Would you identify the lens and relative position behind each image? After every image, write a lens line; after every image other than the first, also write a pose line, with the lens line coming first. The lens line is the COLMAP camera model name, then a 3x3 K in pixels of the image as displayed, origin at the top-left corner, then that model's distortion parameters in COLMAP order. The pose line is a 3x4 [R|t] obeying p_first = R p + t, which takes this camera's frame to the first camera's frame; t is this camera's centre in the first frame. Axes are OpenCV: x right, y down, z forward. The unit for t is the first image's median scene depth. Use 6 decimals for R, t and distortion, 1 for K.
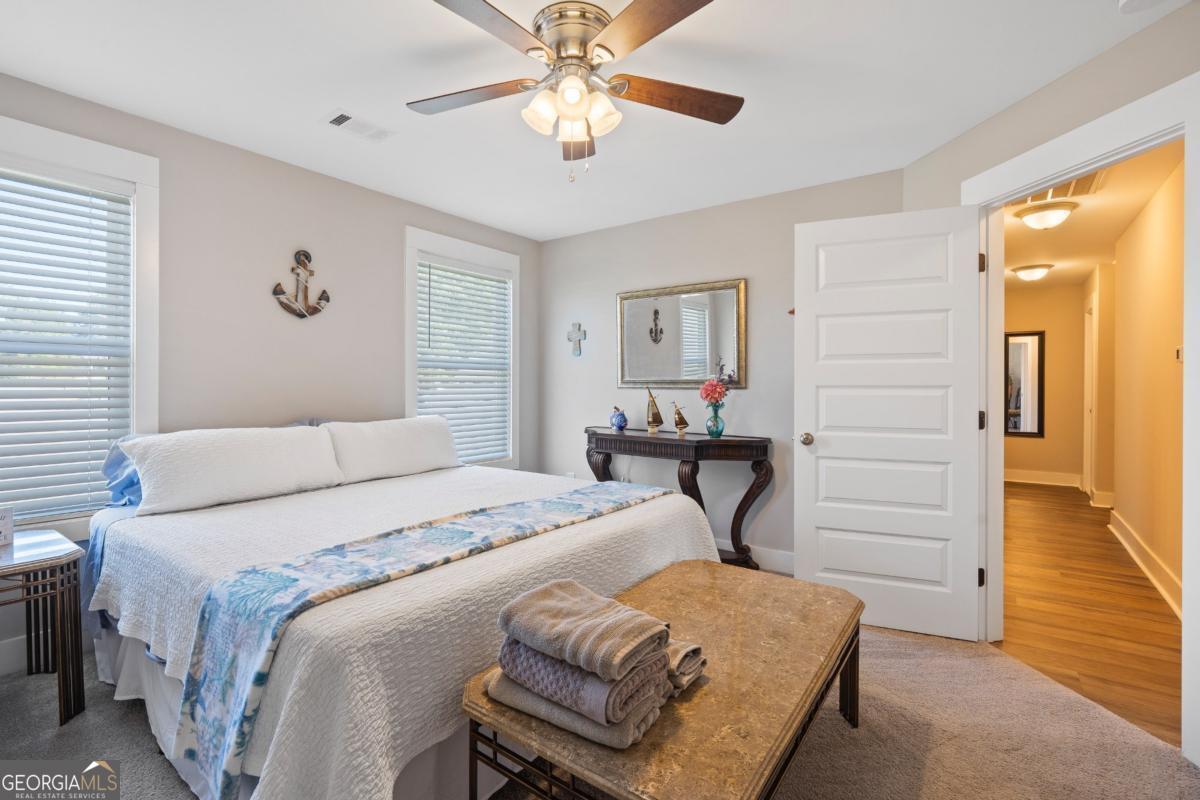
lens RADIAL K [[539.5, 0, 598.7], [0, 539.5, 392.8], [0, 0, 1]] dist [-0.000654, 0.000188]
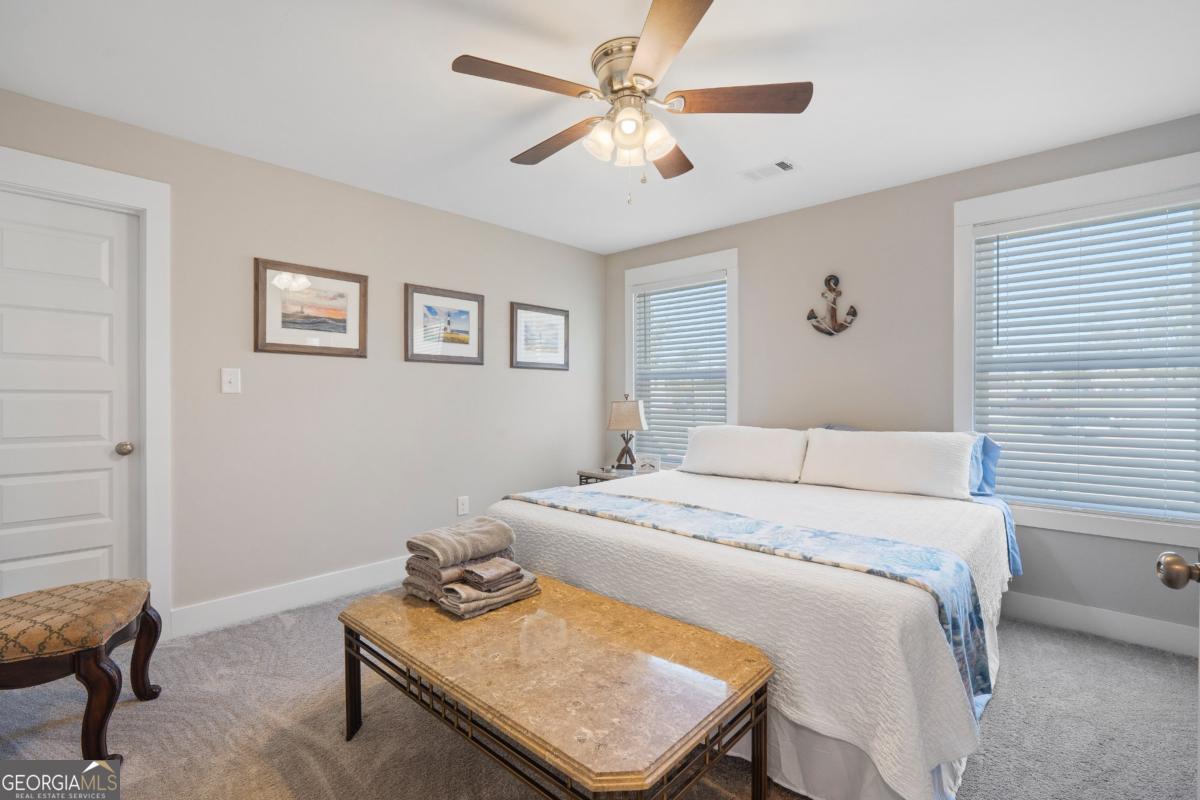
lens RADIAL K [[539.5, 0, 596.6], [0, 539.5, 409.5], [0, 0, 1]] dist [-0.000654, 0.000188]
pose [[-0.111416, 0.017220, -0.993625, 0.635114], [-0.013524, 0.999731, 0.018842, 0.000745], [0.993682, 0.015537, -0.111153, 0.651616]]
